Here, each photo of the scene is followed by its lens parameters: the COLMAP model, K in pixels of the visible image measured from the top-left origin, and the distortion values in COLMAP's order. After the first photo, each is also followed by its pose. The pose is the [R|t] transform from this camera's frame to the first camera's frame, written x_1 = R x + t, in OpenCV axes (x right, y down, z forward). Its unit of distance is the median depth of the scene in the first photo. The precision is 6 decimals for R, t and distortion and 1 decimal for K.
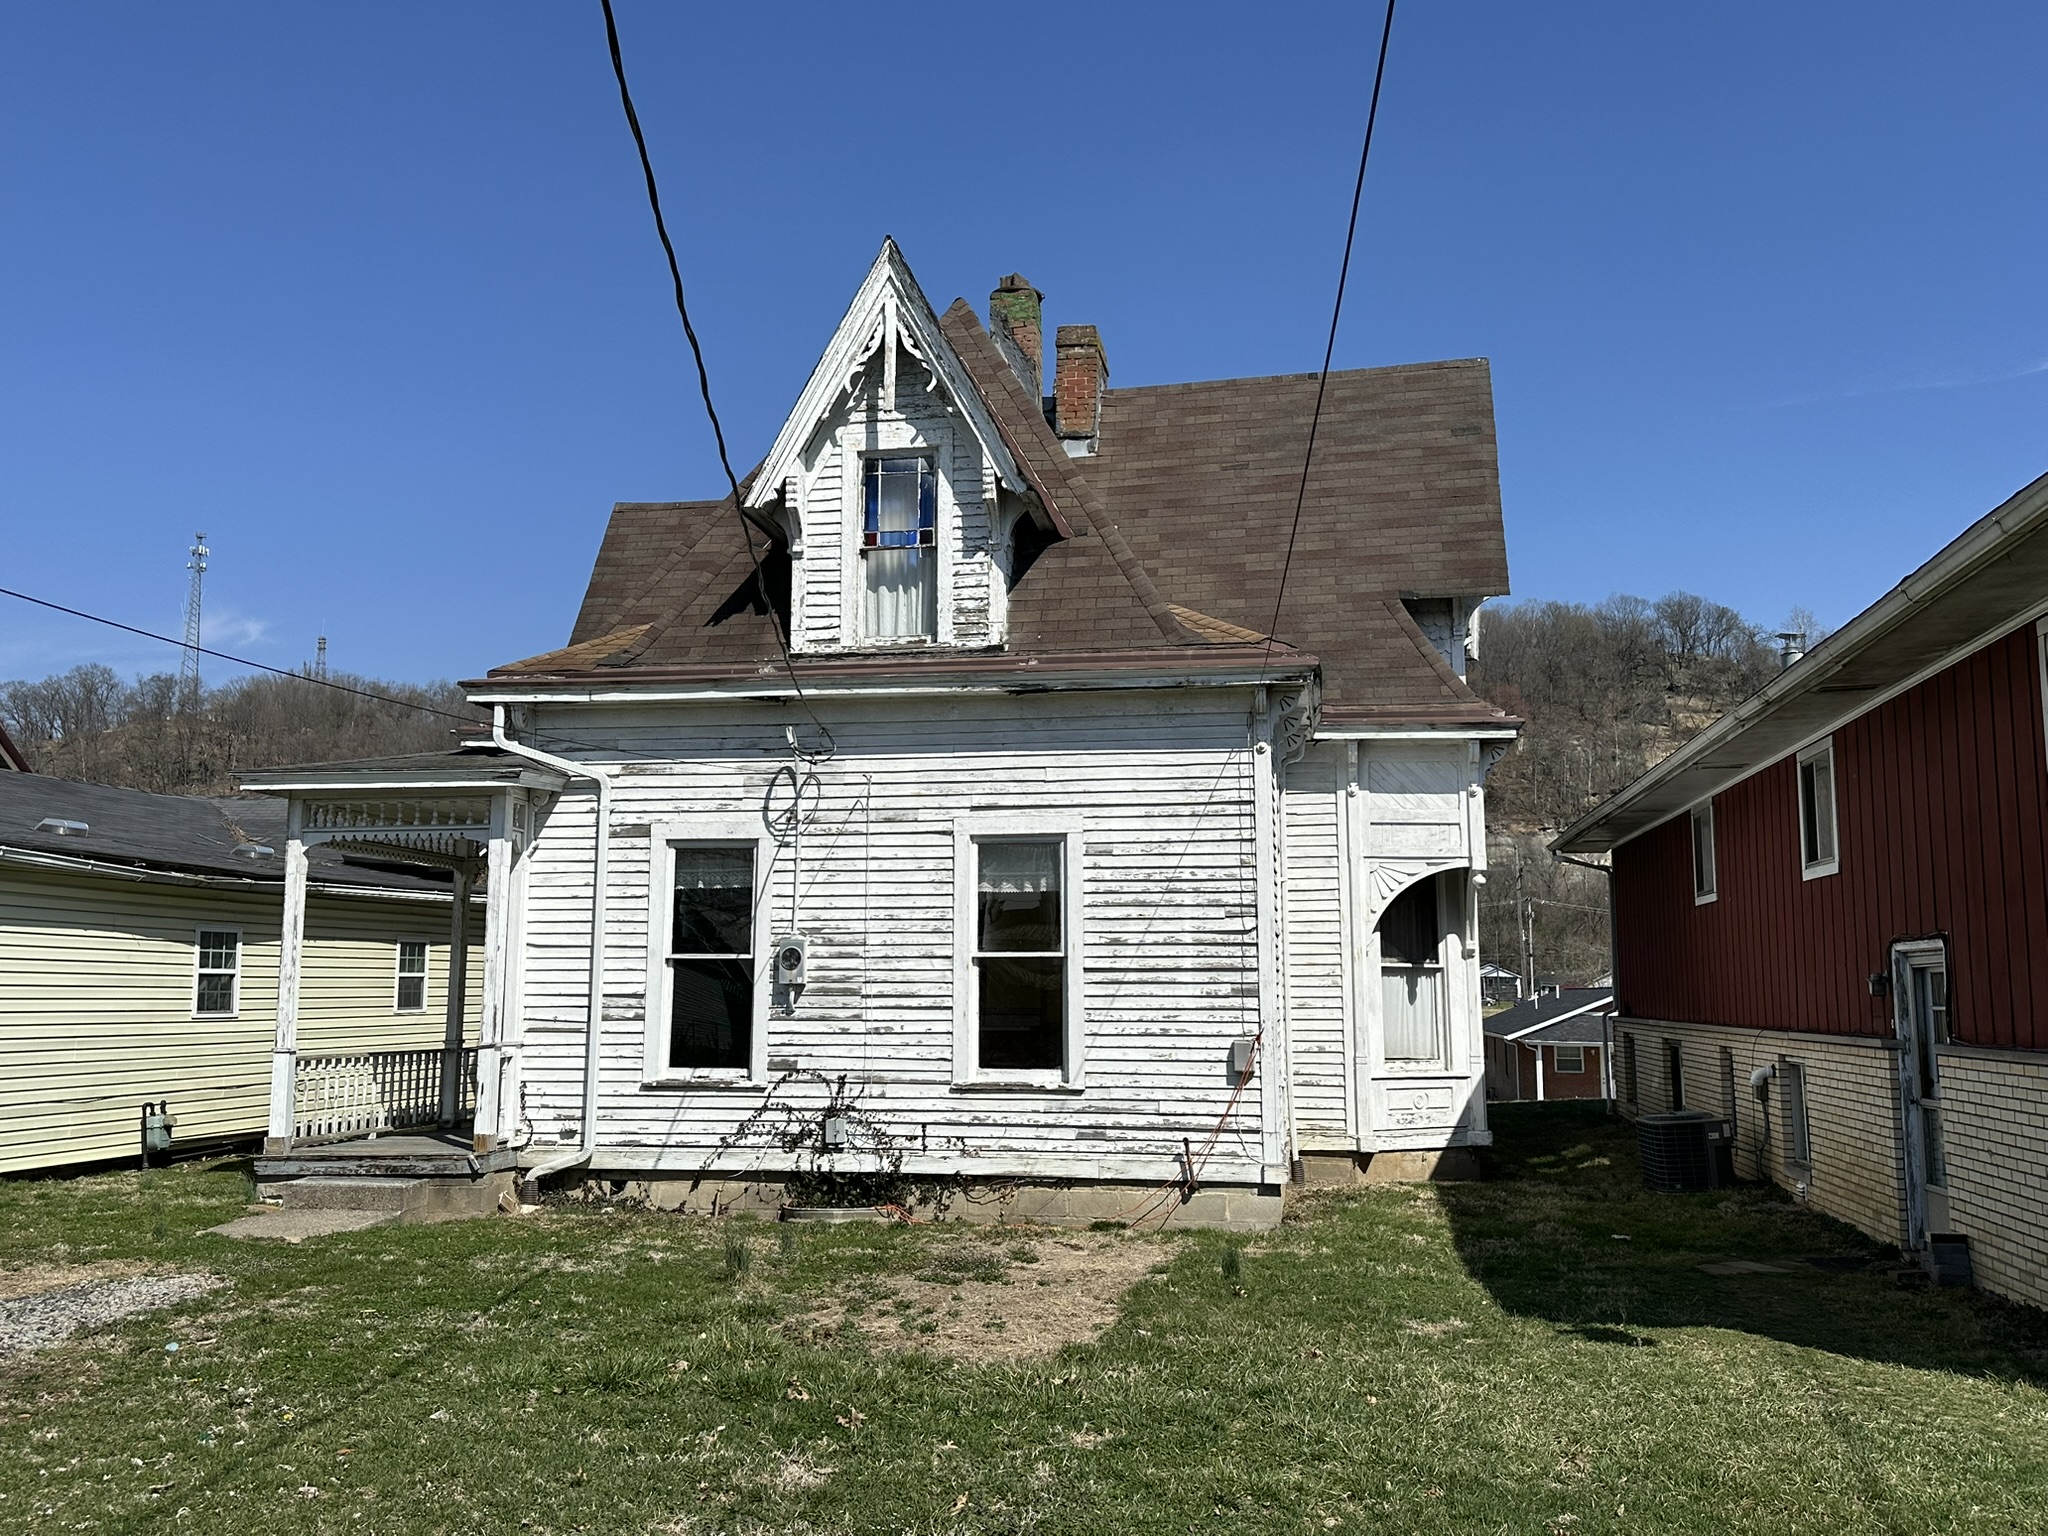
lens RADIAL K [[1651.6, 0, 1023.4], [0, 1651.6, 774.9], [0, 0, 1]] dist [0.164941, -0.289727]
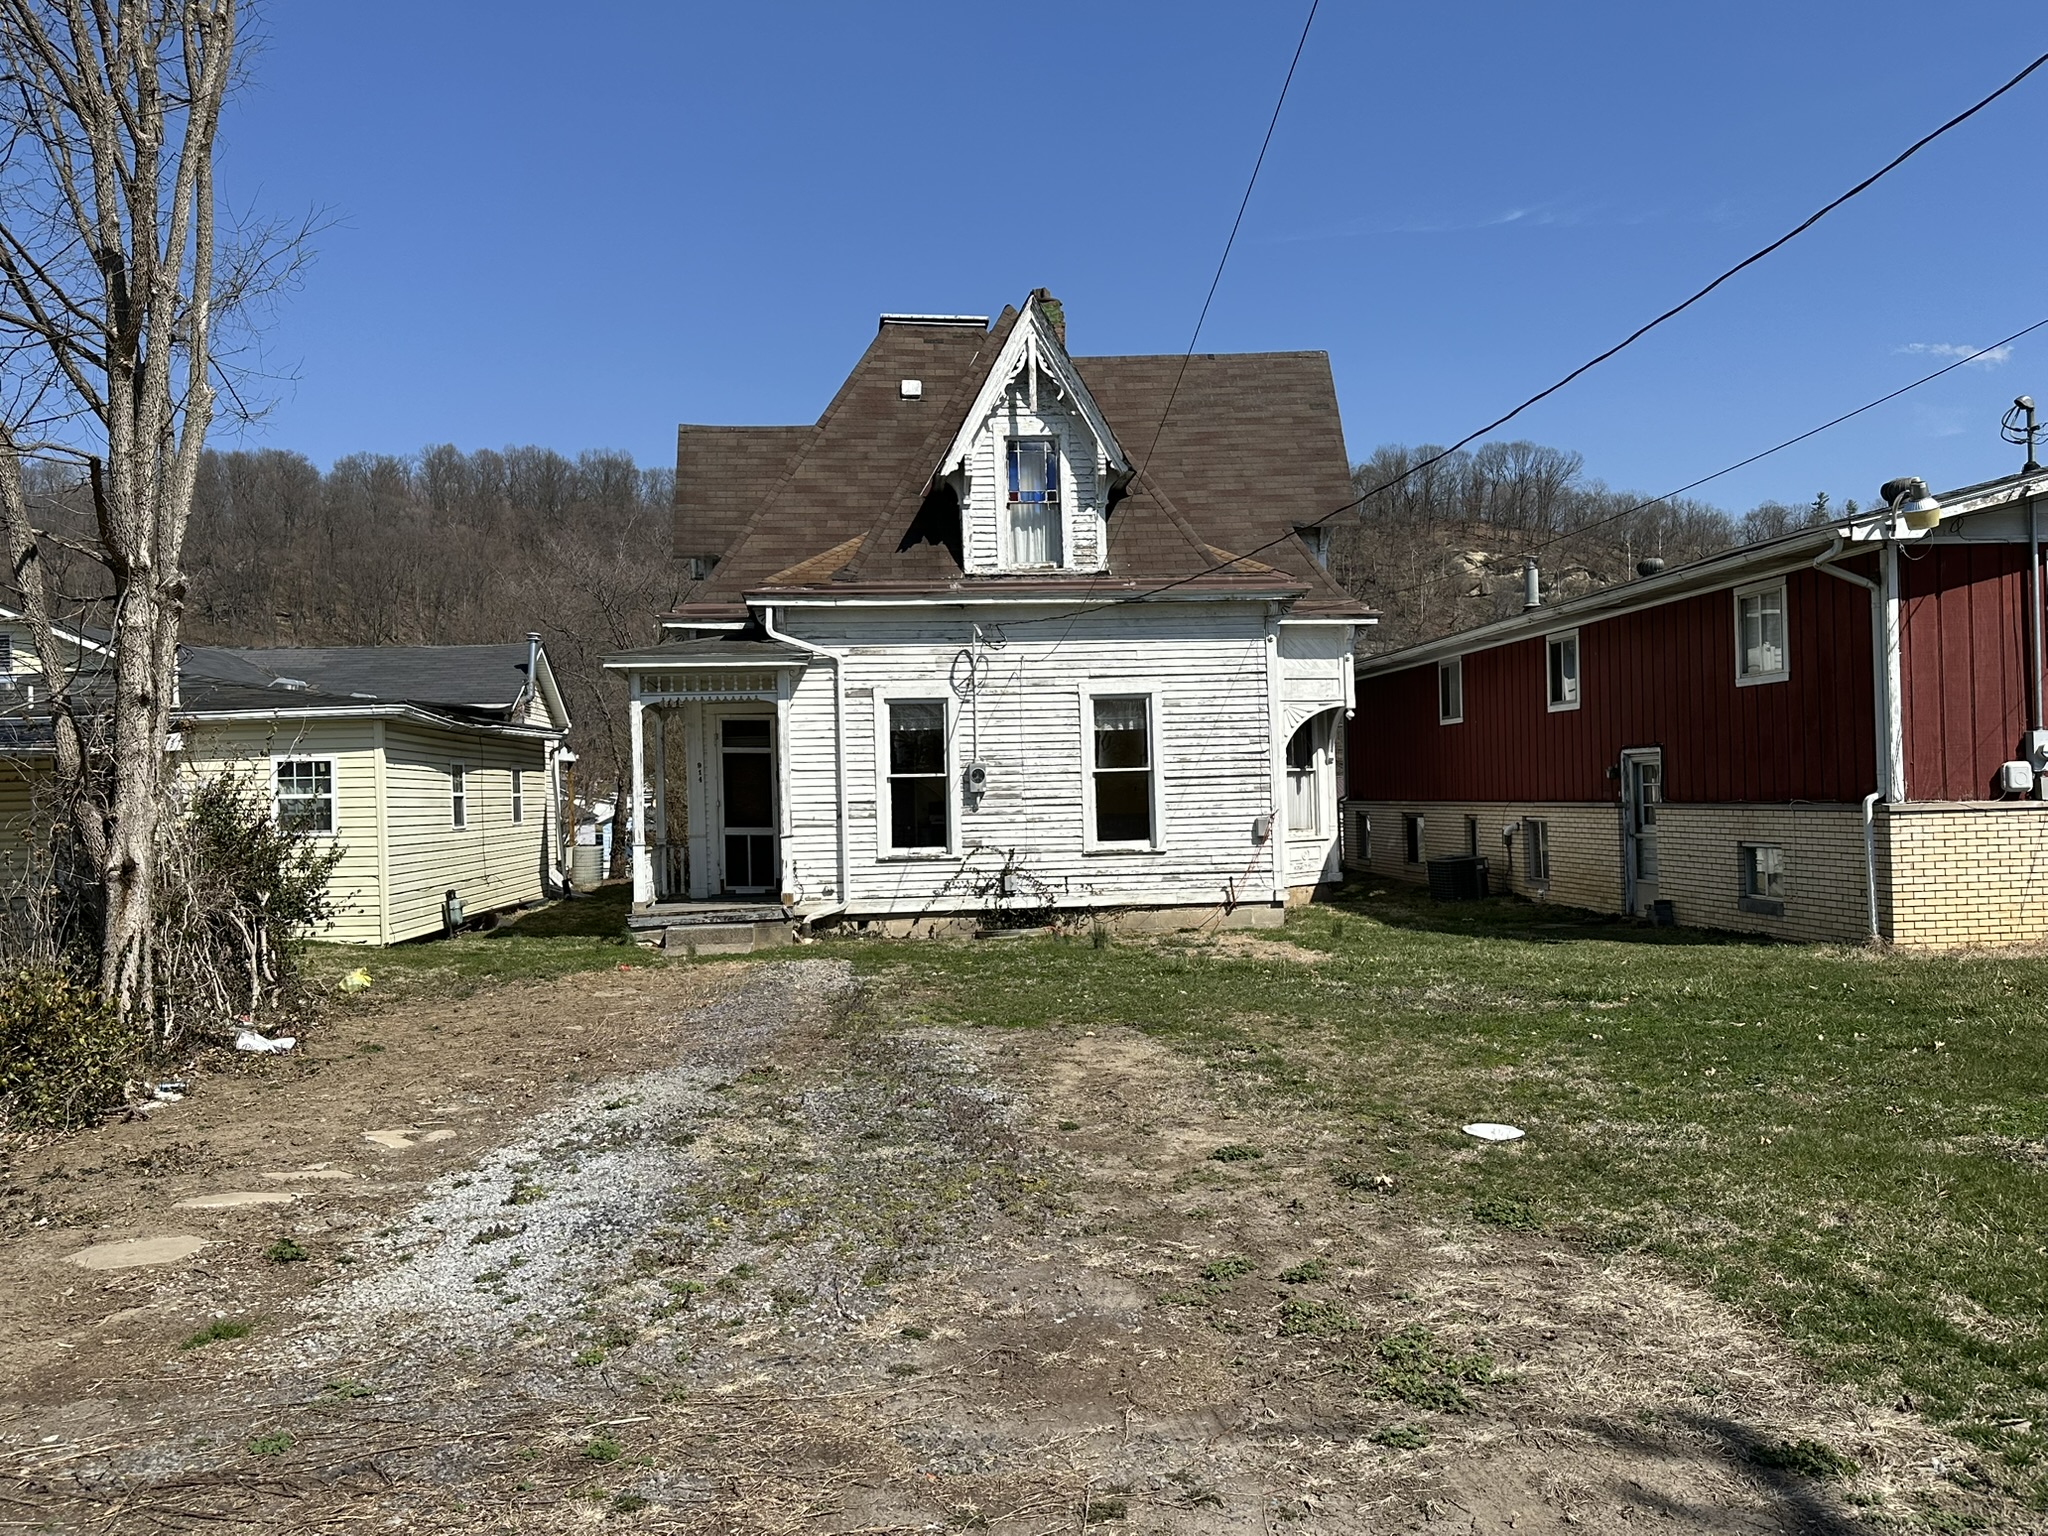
lens RADIAL K [[1649.3, 0, 1024.0], [0, 1649.3, 768.0], [0, 0, 1]] dist [0.162820, -0.271704]
pose [[0.962635, -0.024194, 0.269720, -0.501878], [-0.005625, 0.994000, 0.109238, -0.062829], [-0.270745, -0.106674, 0.956723, -0.468332]]
